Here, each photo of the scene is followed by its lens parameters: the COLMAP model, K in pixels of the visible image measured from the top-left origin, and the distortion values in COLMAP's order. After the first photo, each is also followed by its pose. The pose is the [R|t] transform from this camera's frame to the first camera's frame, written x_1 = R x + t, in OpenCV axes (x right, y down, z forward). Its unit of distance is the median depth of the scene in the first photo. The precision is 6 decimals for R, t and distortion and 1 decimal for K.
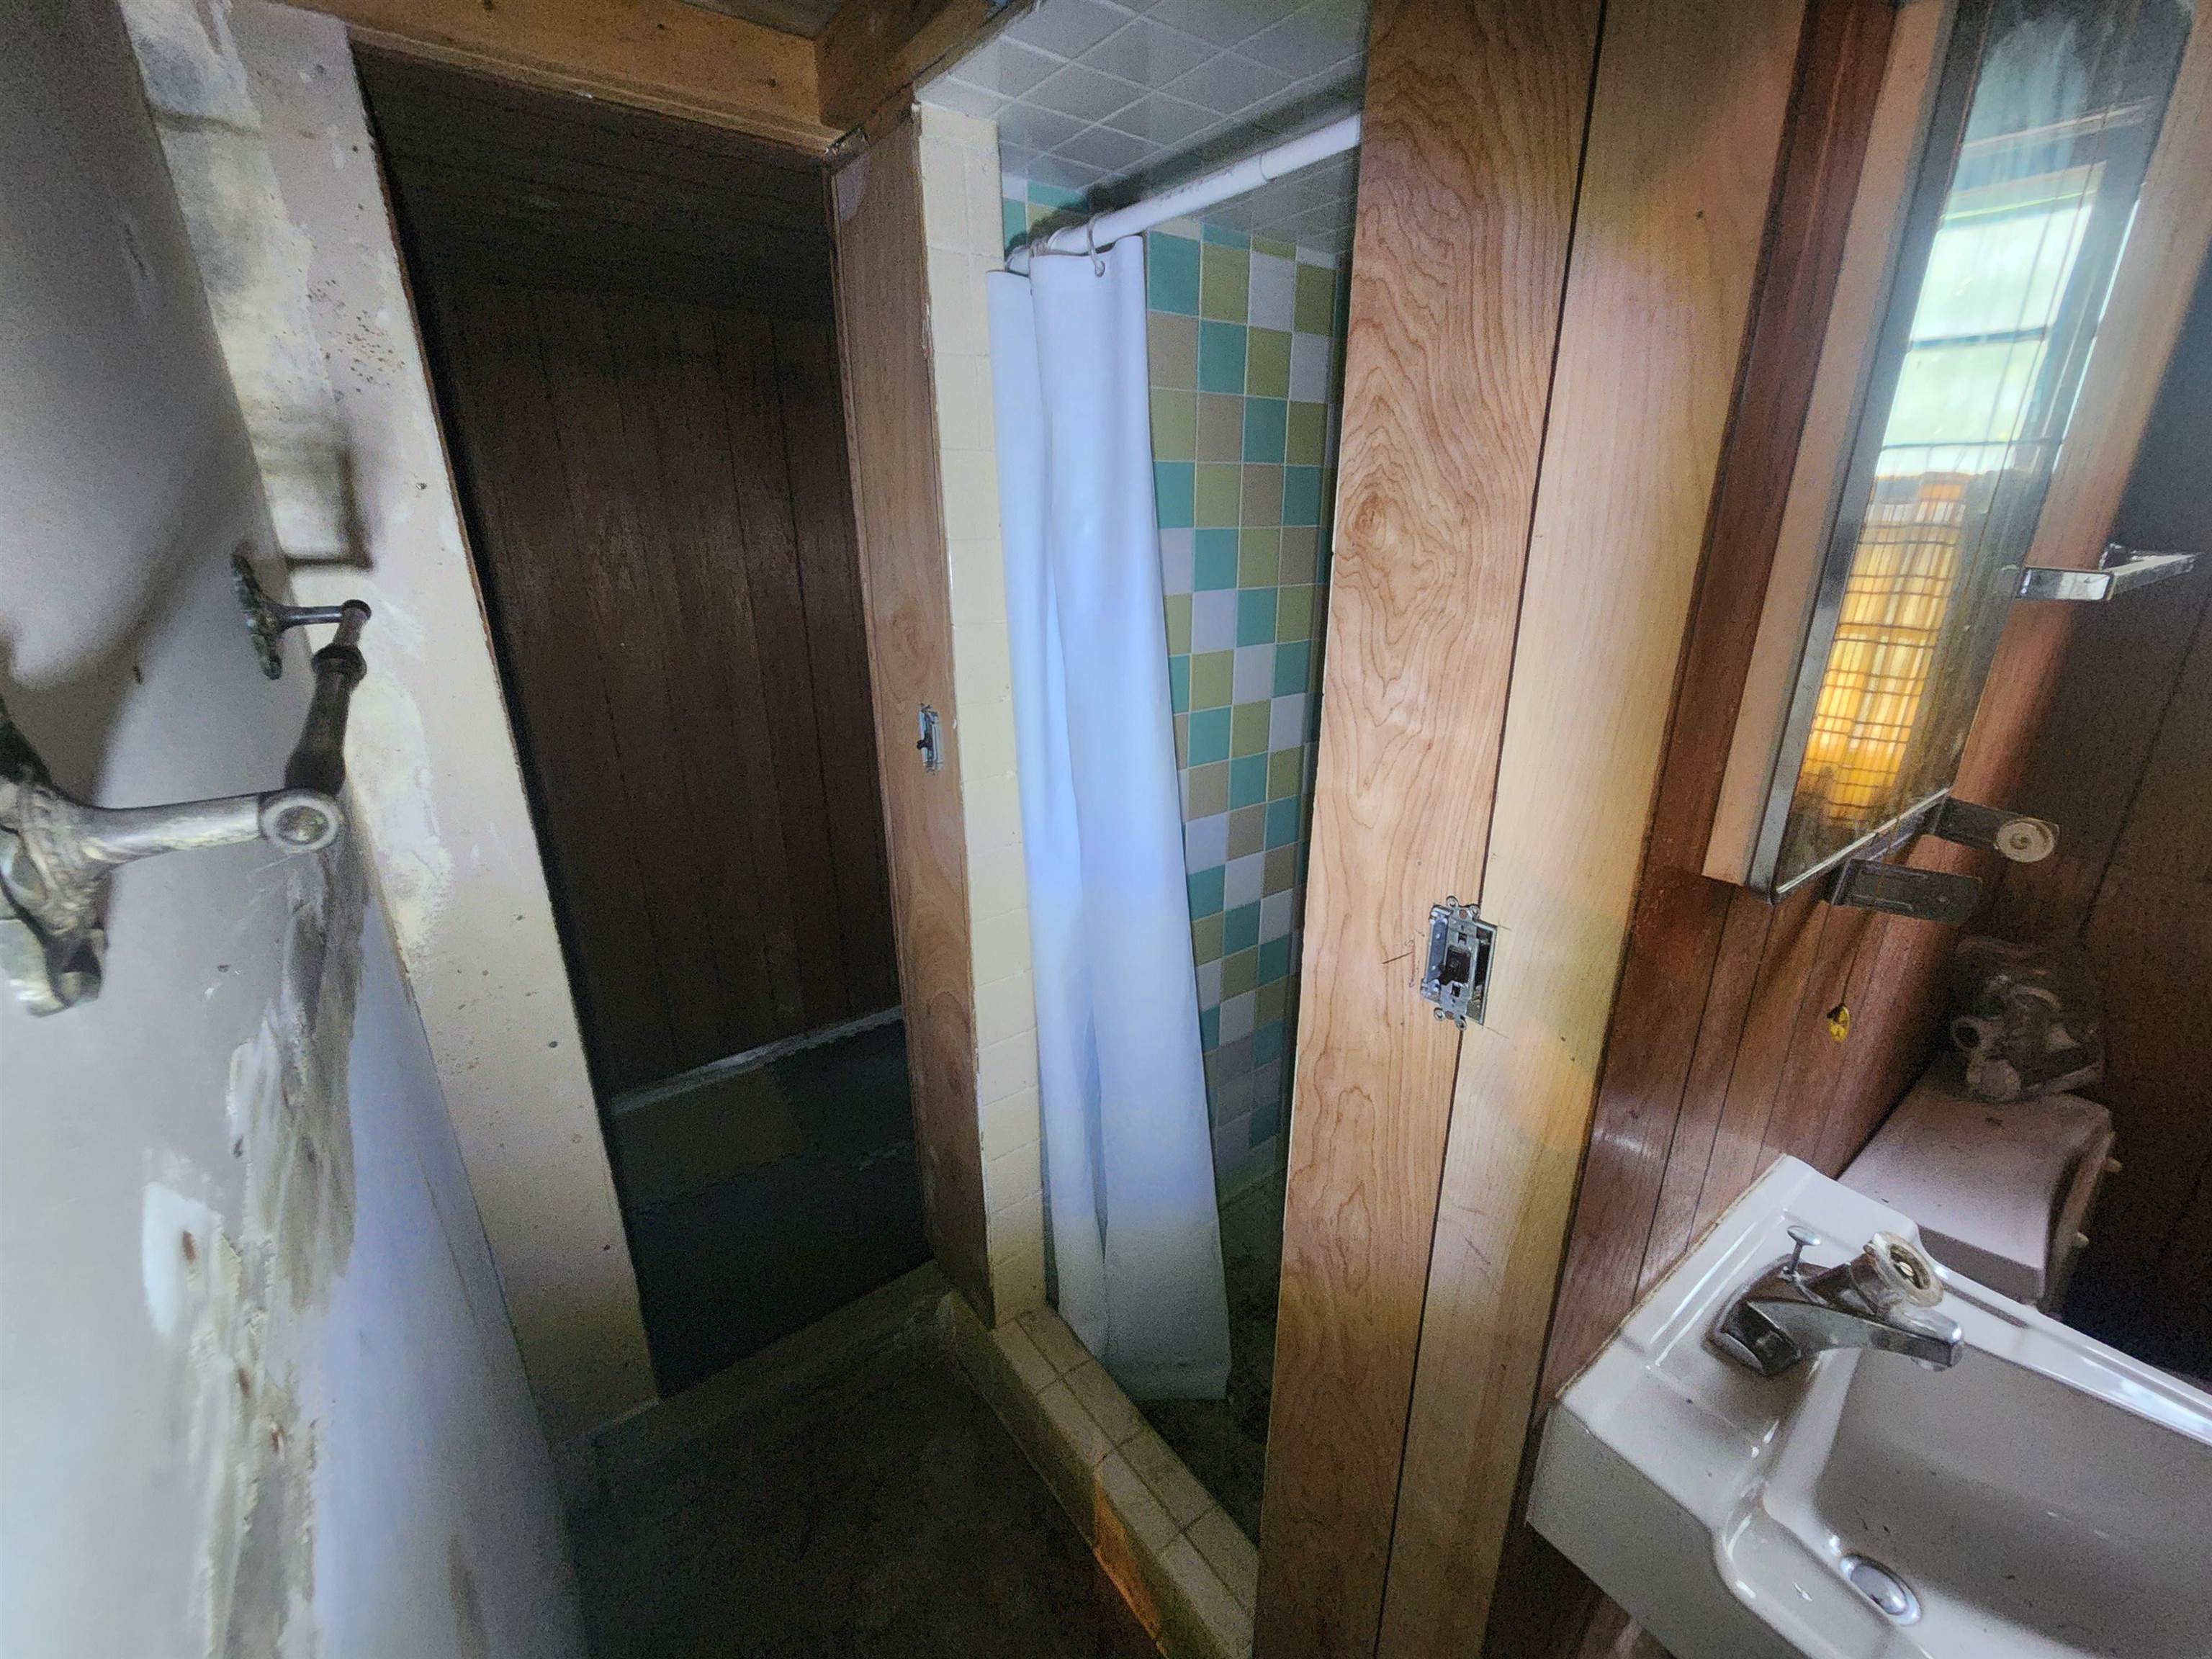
lens RADIAL K [[904.9, 0, 1113.7], [0, 904.9, 827.8], [0, 0, 1]] dist [0.002071, 0.000230]
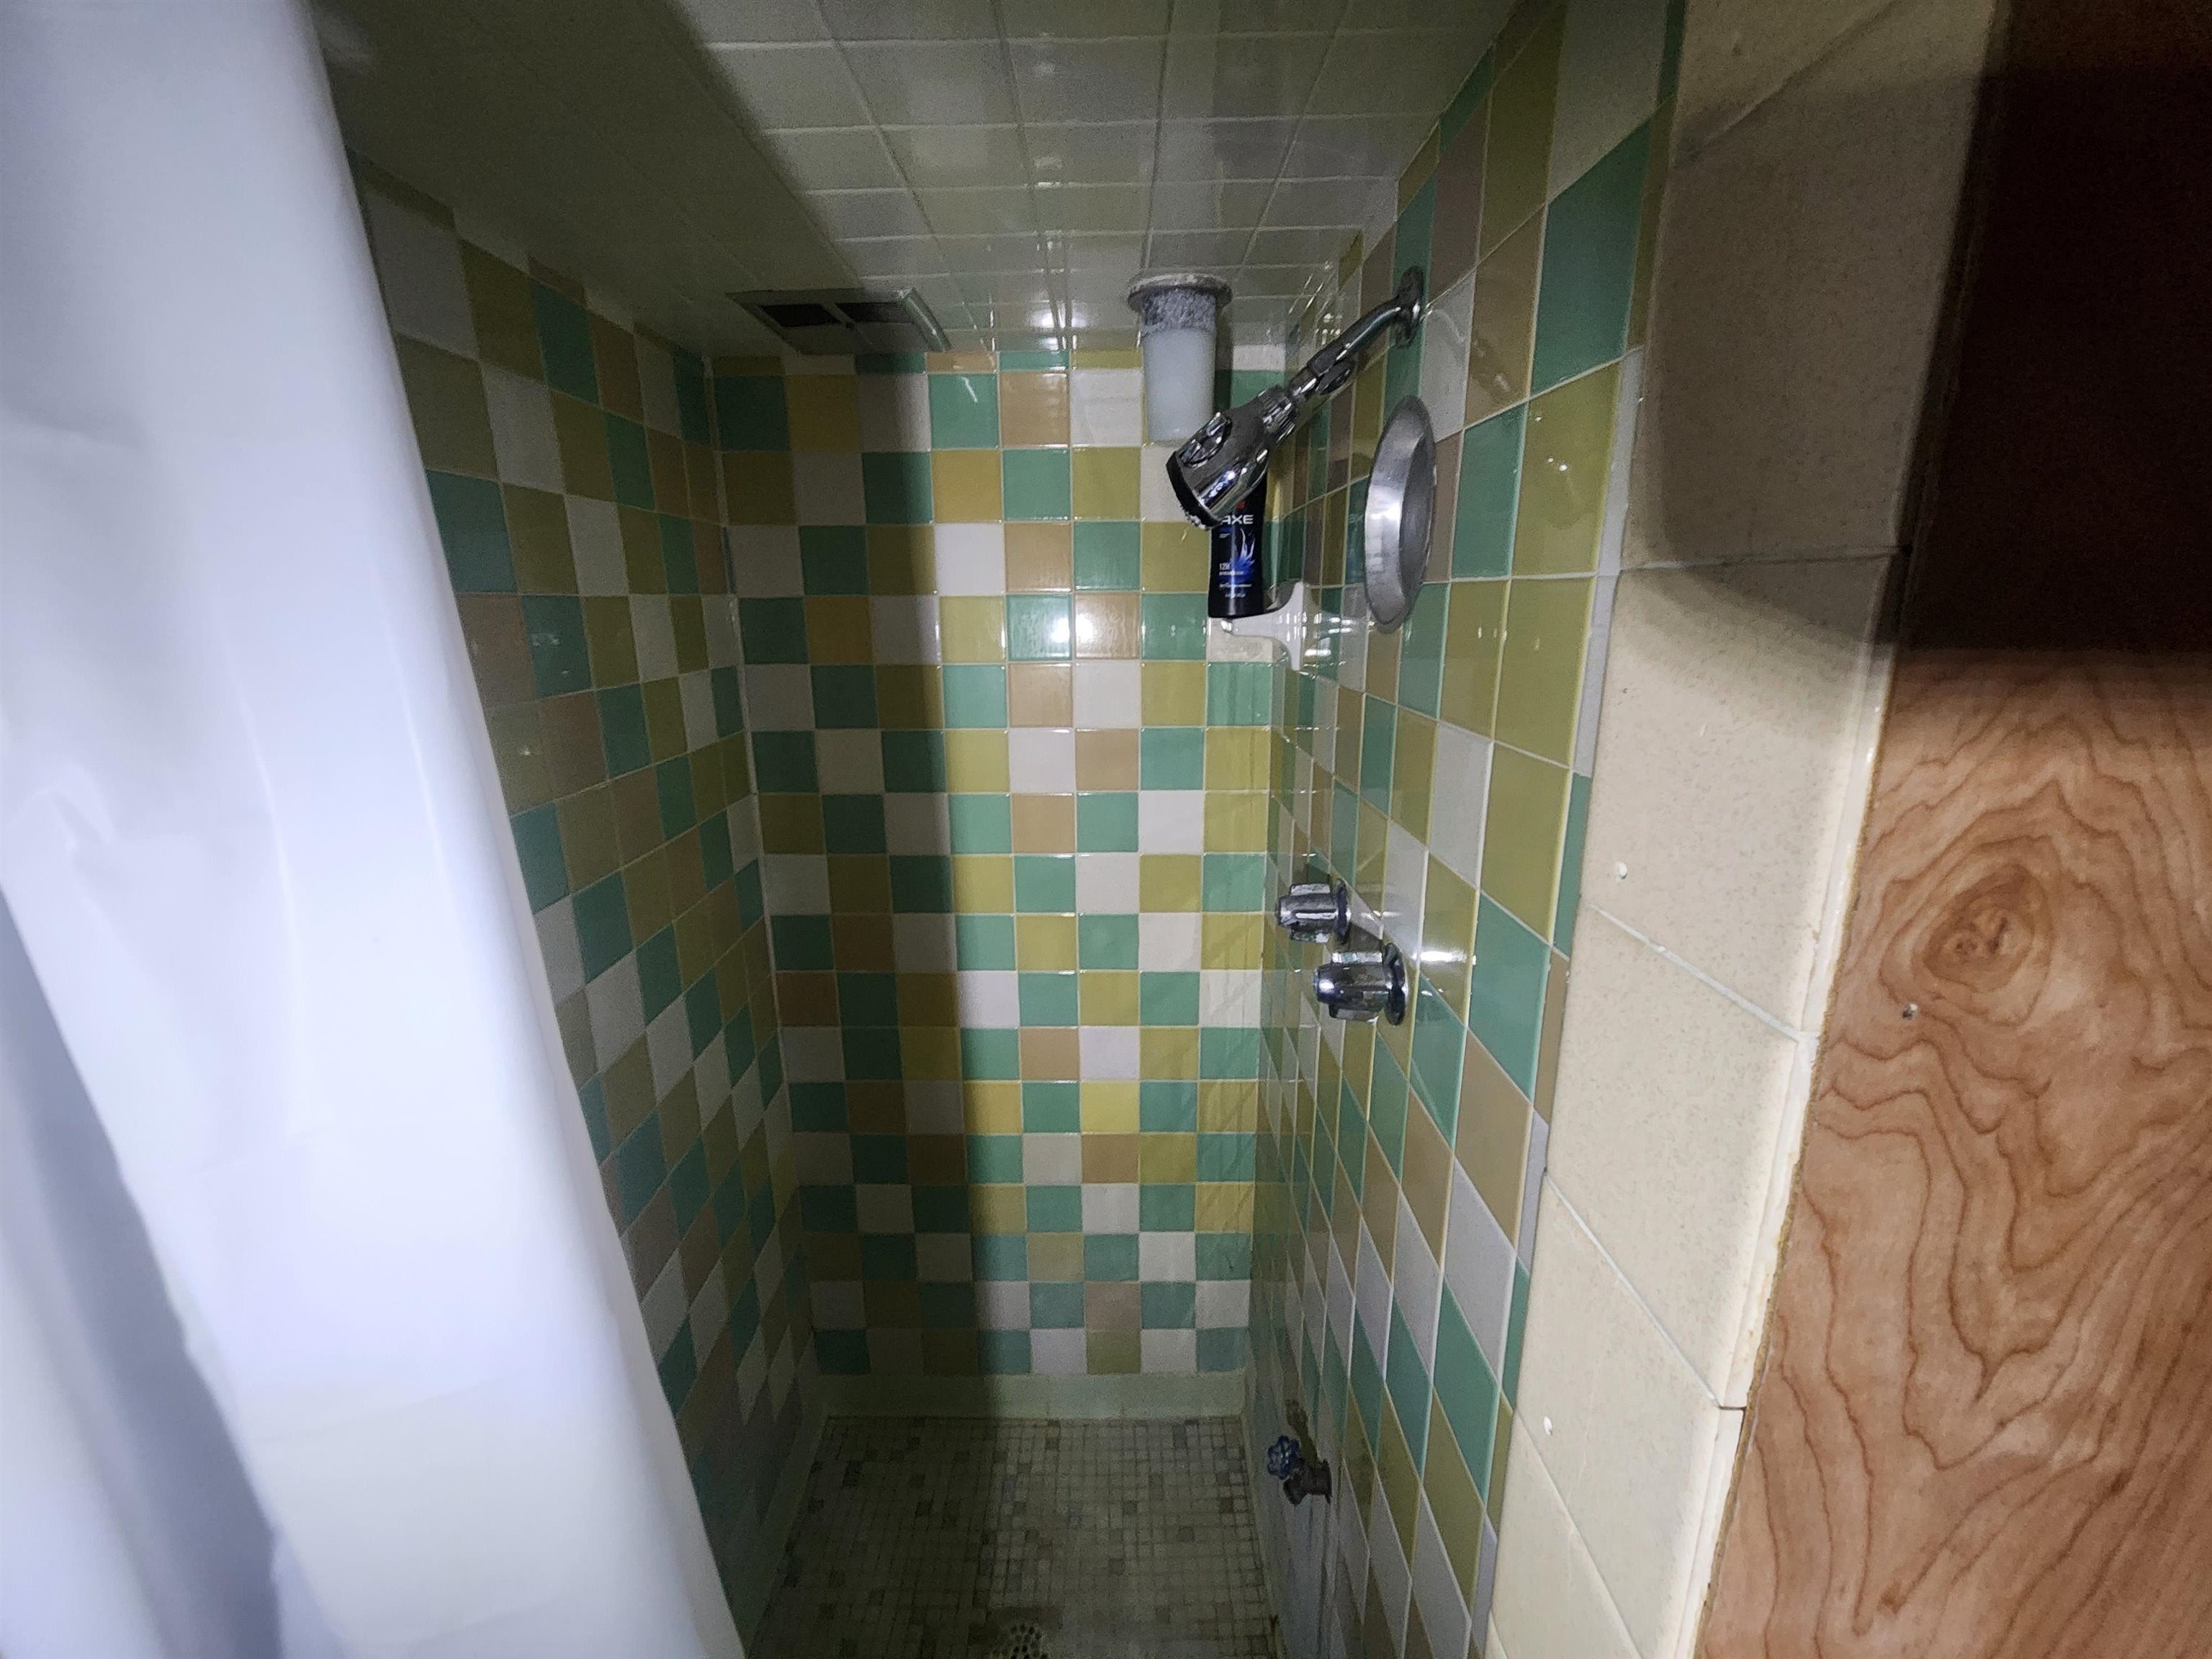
lens RADIAL K [[904.9, 0, 1101.9], [0, 904.9, 825.3], [0, 0, 1]] dist [0.002071, 0.000230]
pose [[0.607072, -0.202399, 0.768439, -0.129500], [0.273946, 0.961044, 0.036711, -0.470412], [-0.745934, 0.188224, 0.638869, 1.013851]]
